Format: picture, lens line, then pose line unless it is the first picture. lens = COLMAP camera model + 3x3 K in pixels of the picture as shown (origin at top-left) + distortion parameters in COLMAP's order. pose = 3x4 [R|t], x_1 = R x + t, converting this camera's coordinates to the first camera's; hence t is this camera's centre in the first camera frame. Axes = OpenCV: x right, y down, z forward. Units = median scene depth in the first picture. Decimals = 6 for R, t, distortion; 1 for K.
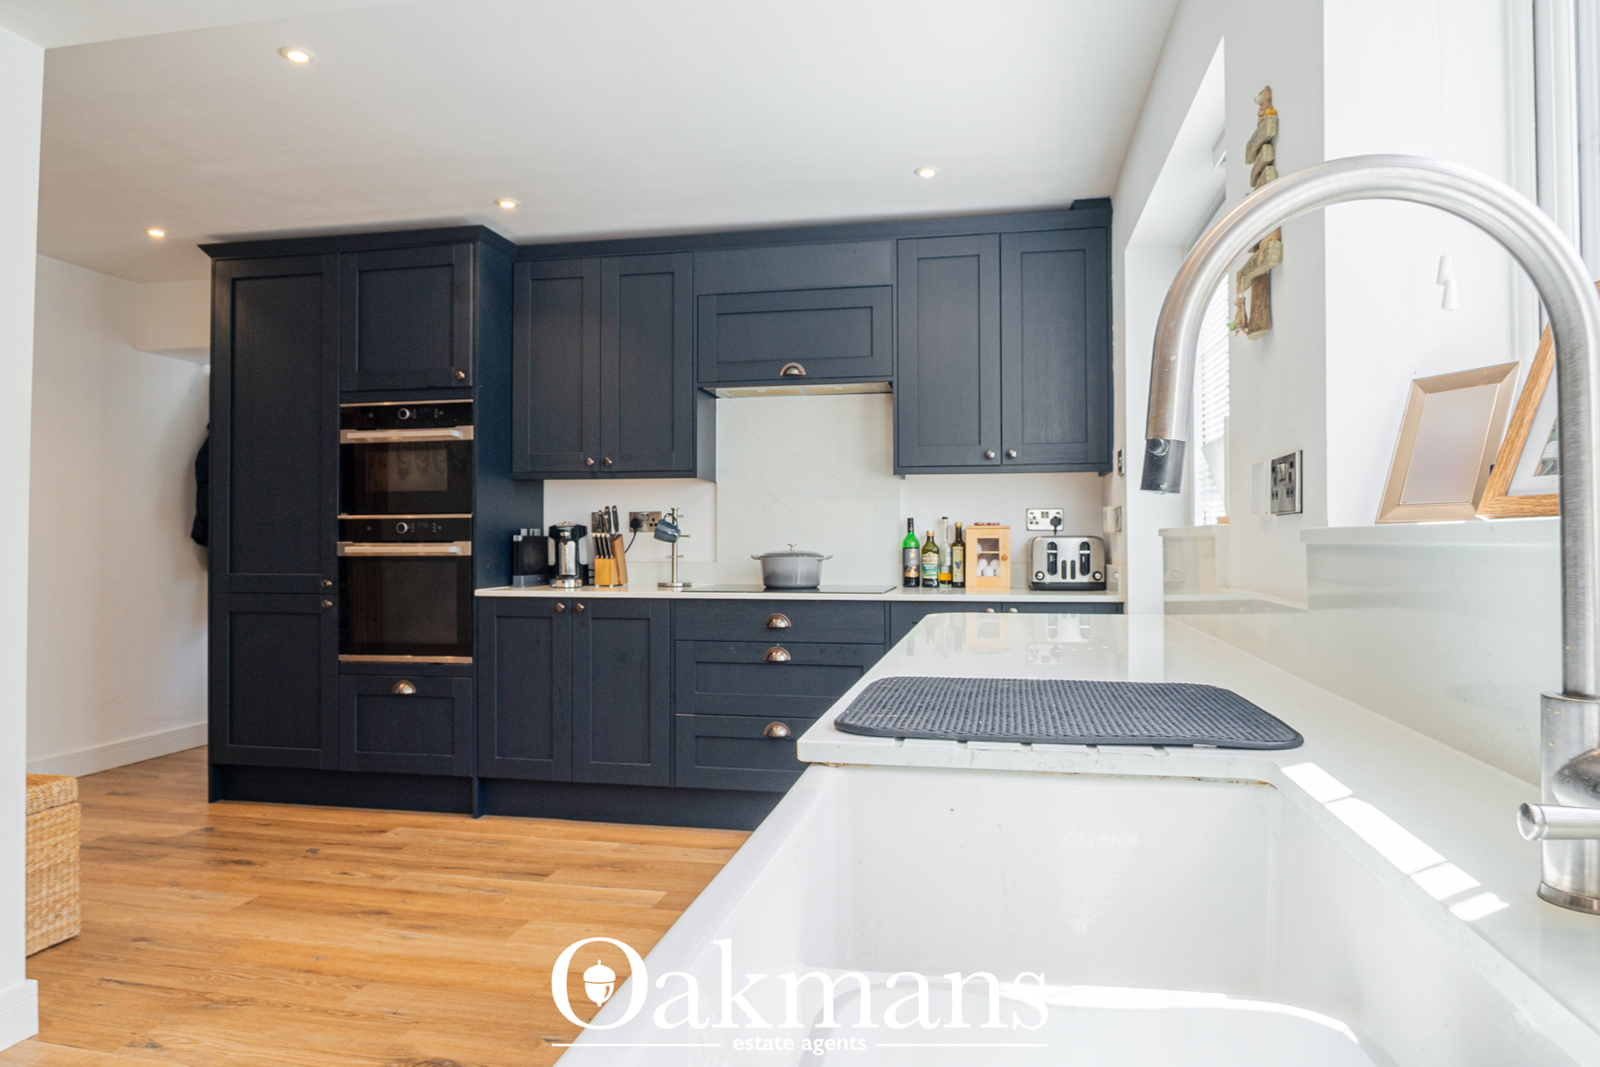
lens RADIAL K [[978.2, 0, 800.0], [0, 978.2, 533.5], [0, 0, 1]] dist [-0.000480, -0.000092]
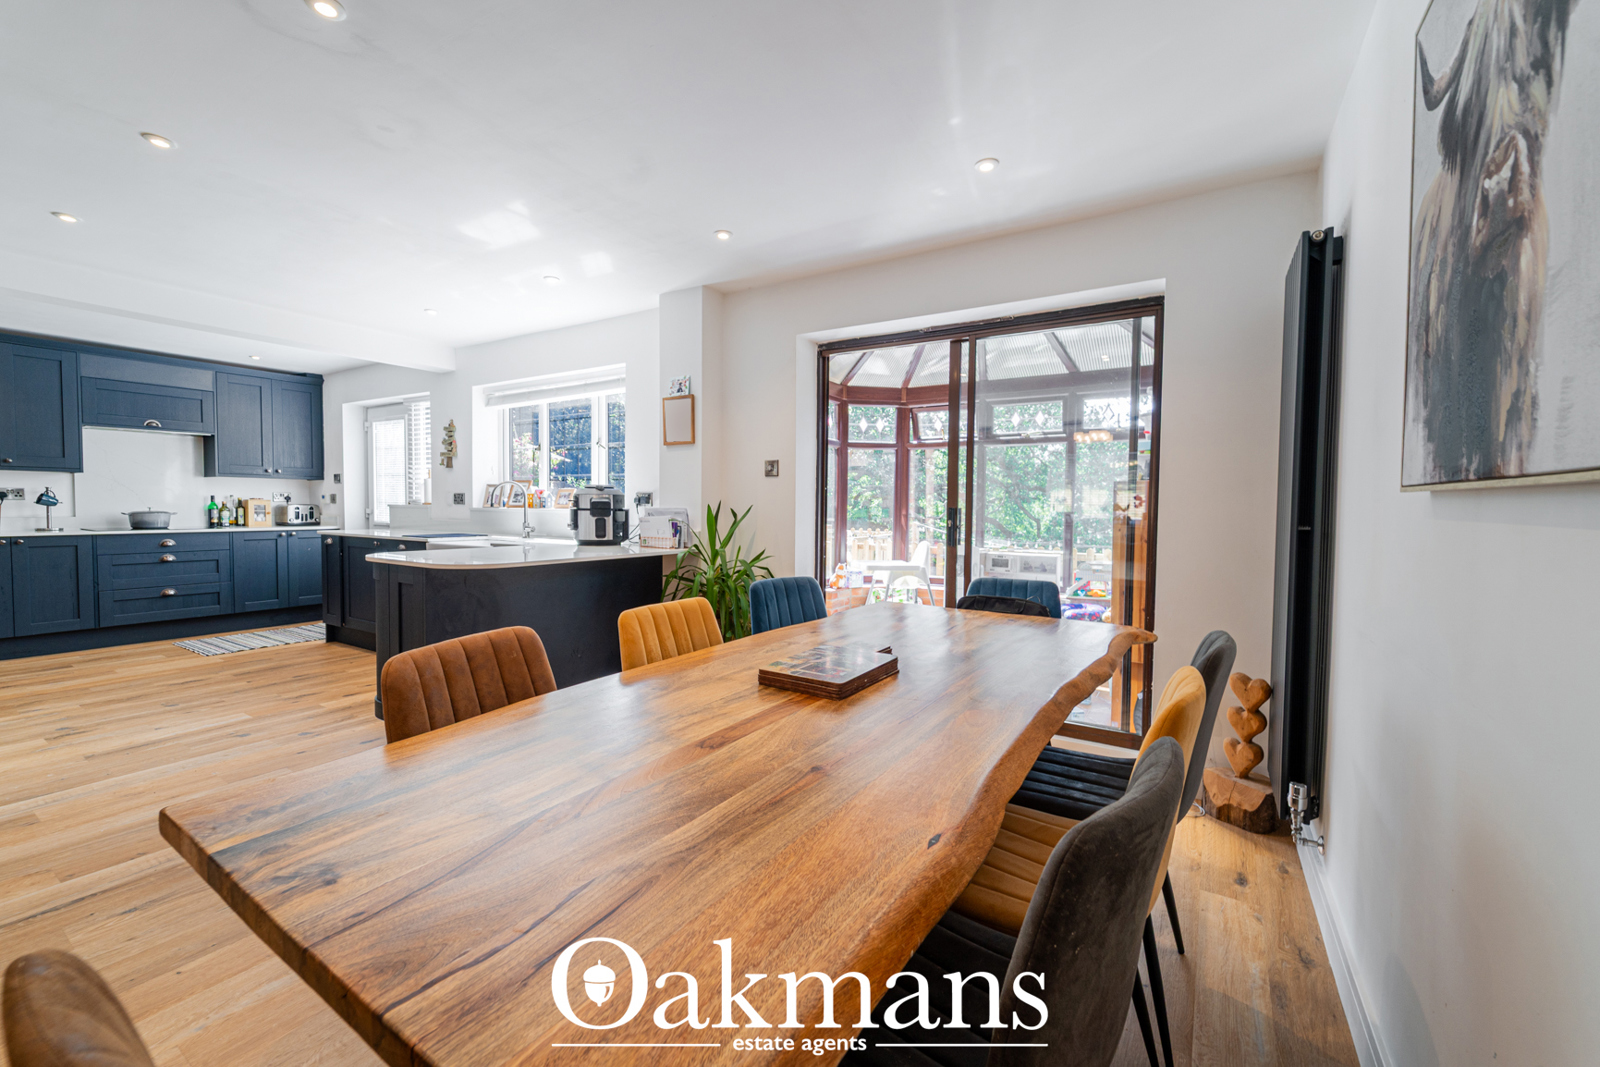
lens RADIAL K [[662.1, 0, 809.7], [0, 662.1, 530.5], [0, 0, 1]] dist [0.001199, -0.000477]
pose [[0.359724, -0.031342, 0.932532, -0.812182], [-0.014261, 0.999134, 0.039081, -0.014313], [-0.932950, -0.027358, 0.358966, -0.801629]]
